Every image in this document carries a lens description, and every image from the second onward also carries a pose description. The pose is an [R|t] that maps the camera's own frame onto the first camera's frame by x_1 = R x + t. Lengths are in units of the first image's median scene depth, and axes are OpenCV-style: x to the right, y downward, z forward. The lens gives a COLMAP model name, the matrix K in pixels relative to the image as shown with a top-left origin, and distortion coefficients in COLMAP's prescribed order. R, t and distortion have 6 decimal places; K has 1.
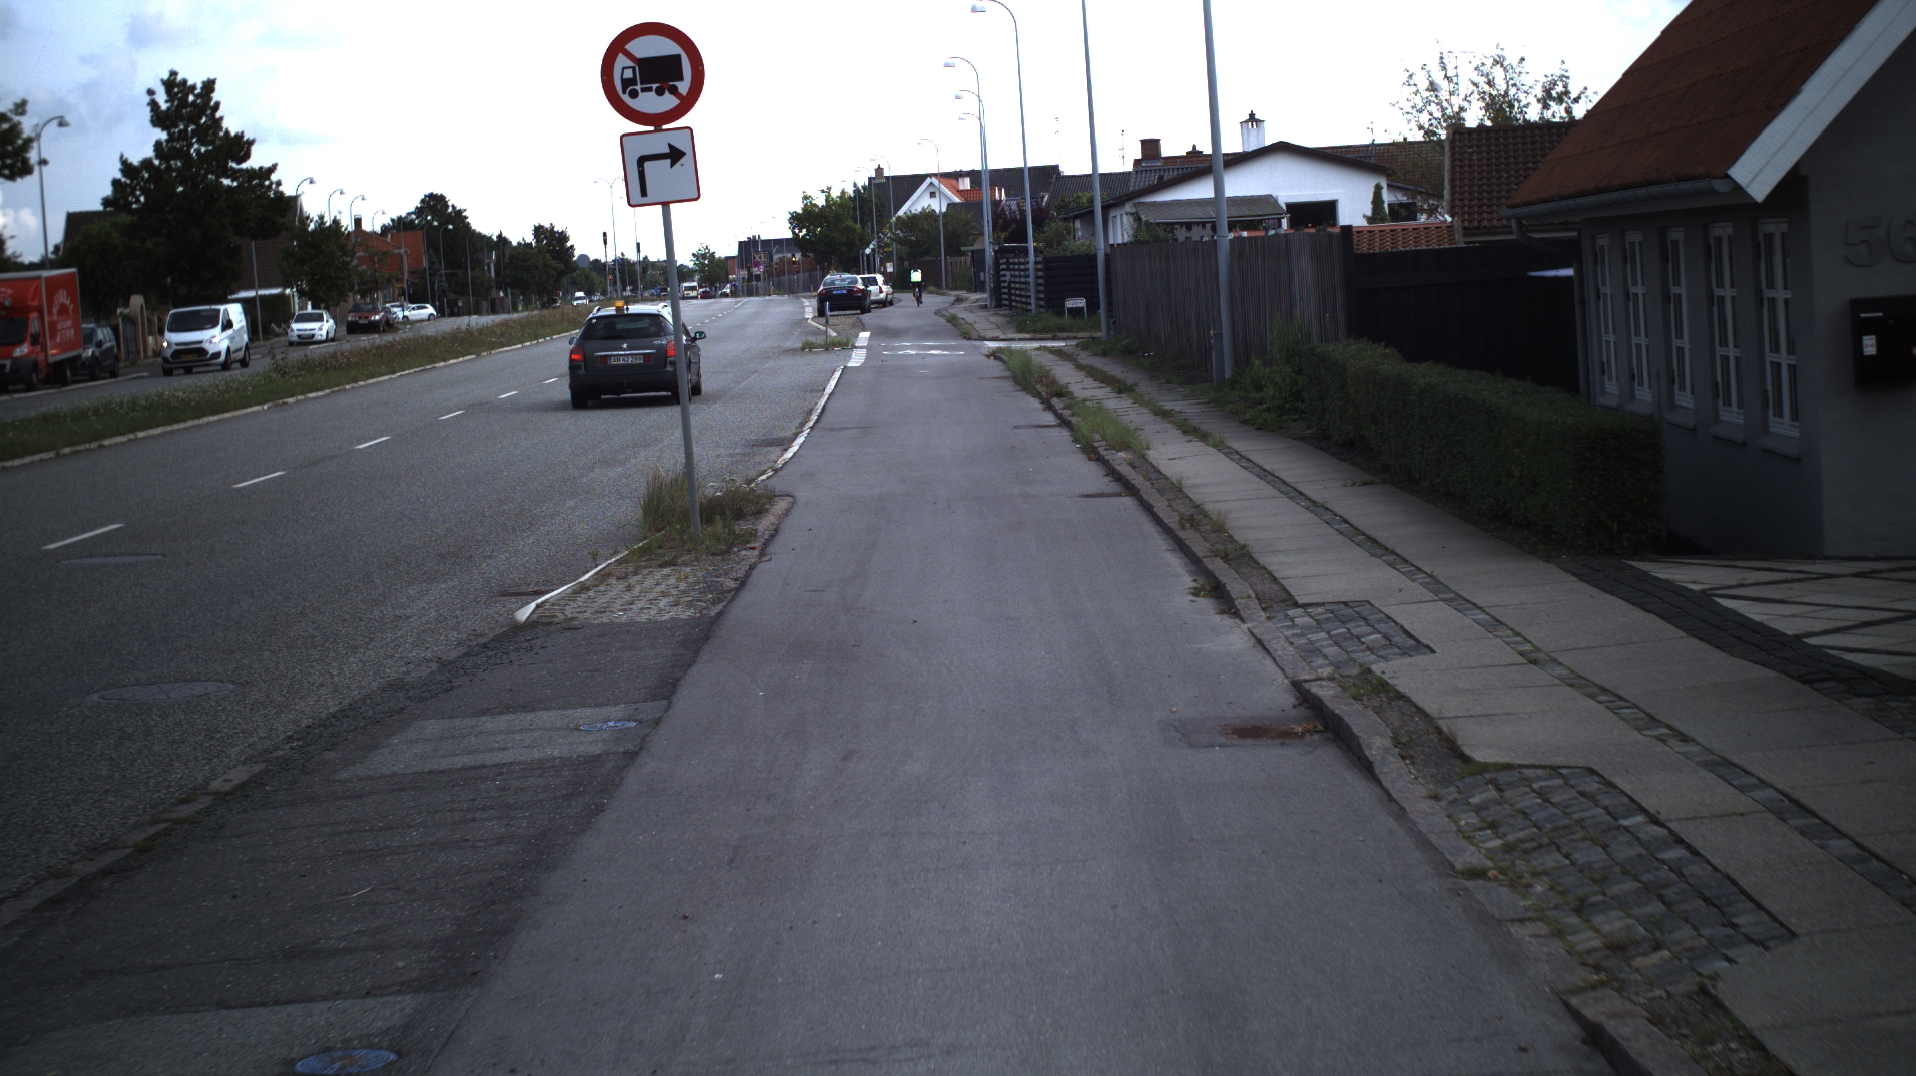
lens RADIAL K [[3398.0, 0, 958.0], [0, 3398.0, 538.0], [0, 0, 1]] dist [-0.233002, 0.167963]
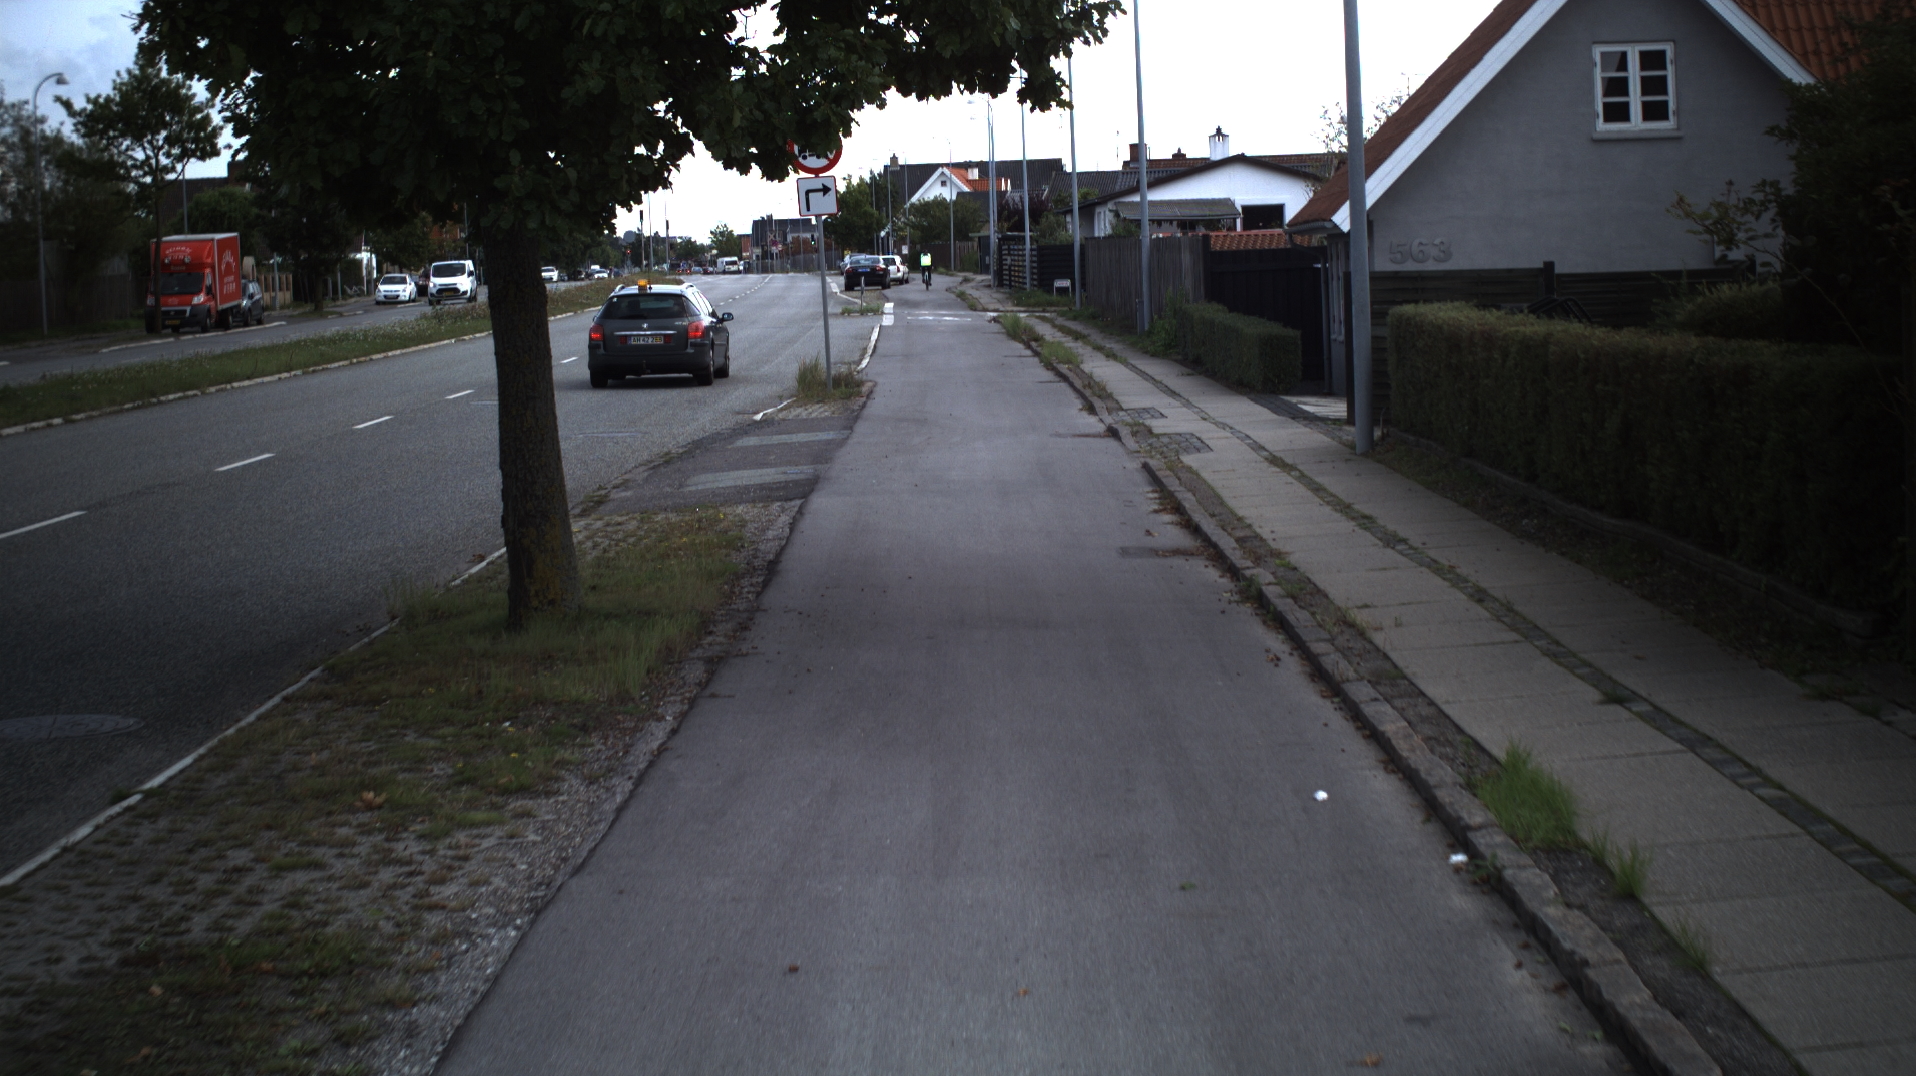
lens RADIAL K [[3398.0, 0, 958.0], [0, 3398.0, 538.0], [0, 0, 1]] dist [-0.233002, 0.167963]
pose [[0.999652, 0.026367, 0.000511, -0.001144], [-0.026370, 0.999640, 0.004852, 0.015217], [-0.000382, -0.004863, 0.999988, -0.193979]]
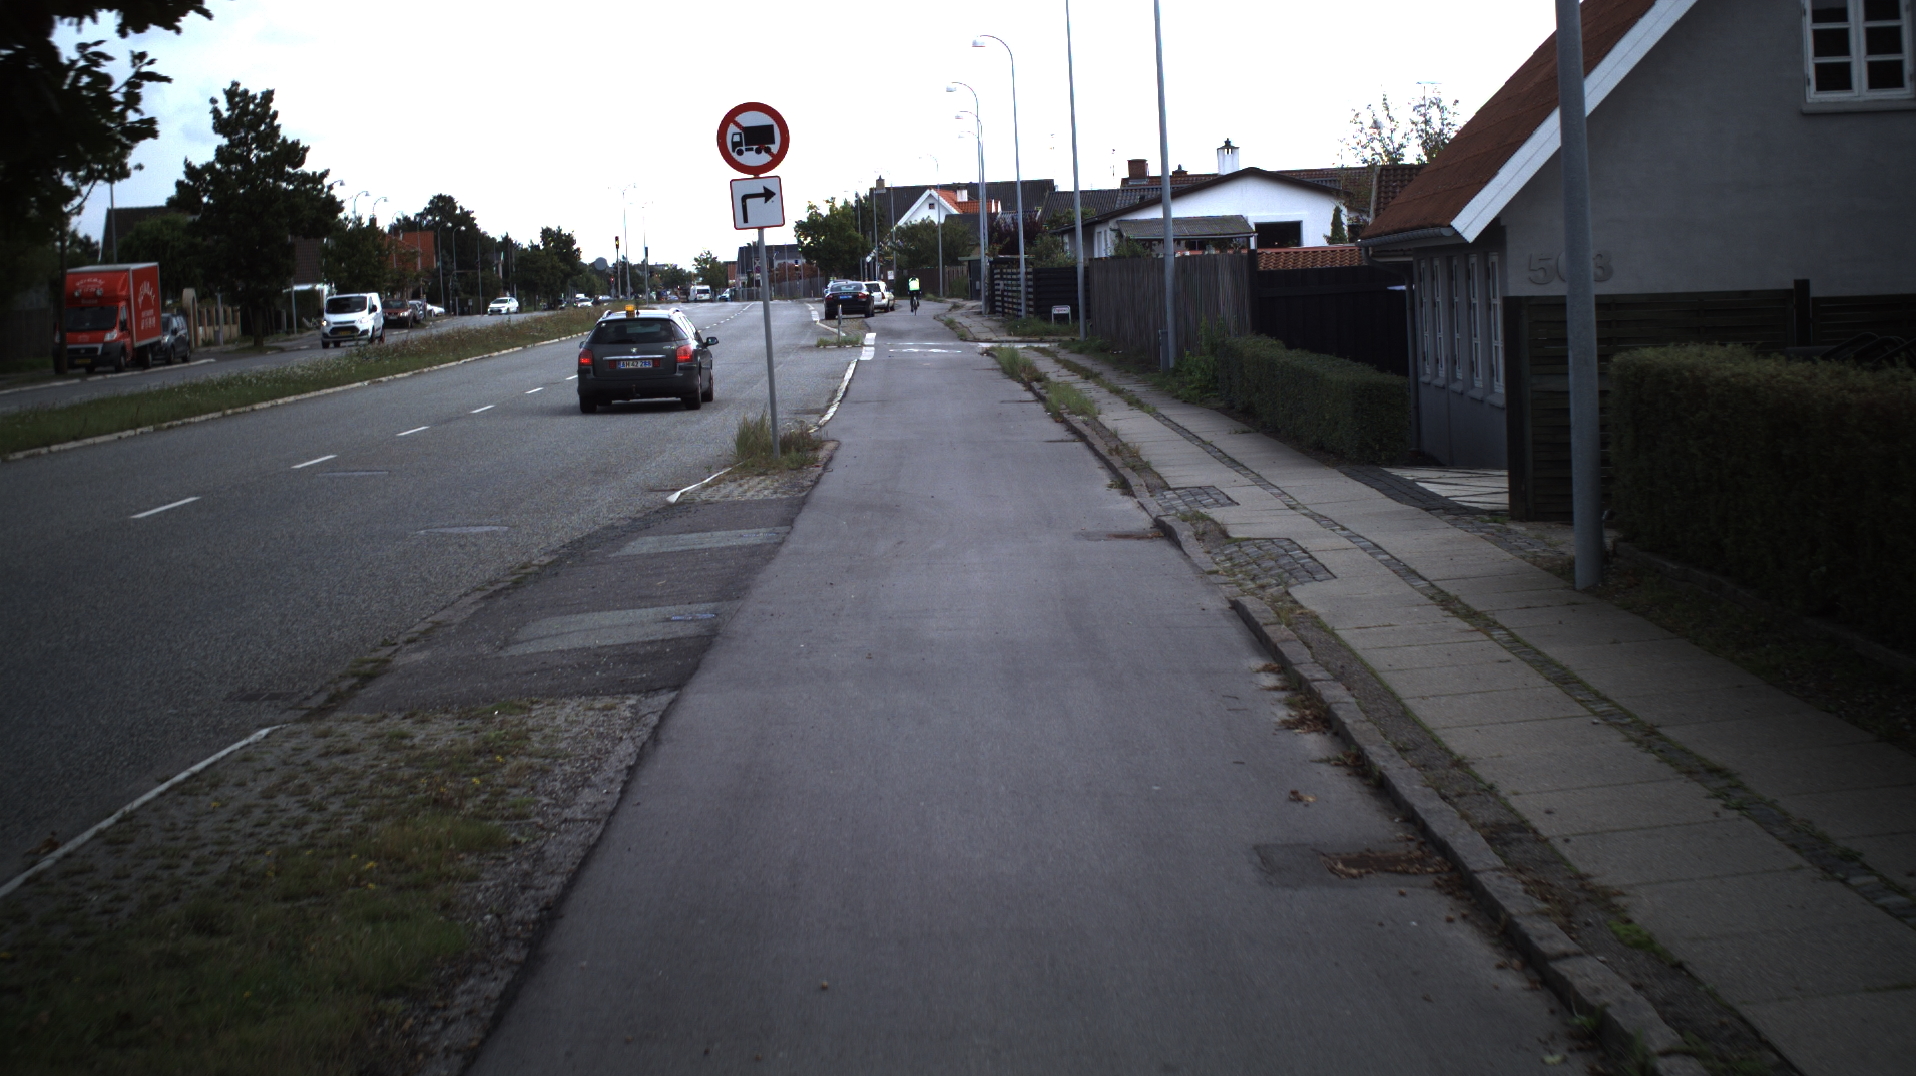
lens RADIAL K [[3398.0, 0, 958.0], [0, 3398.0, 538.0], [0, 0, 1]] dist [-0.233002, 0.167963]
pose [[0.999843, 0.017528, 0.002612, -0.000743], [-0.017521, 0.999843, -0.002684, 0.007818], [-0.002659, 0.002637, 0.999993, -0.097132]]
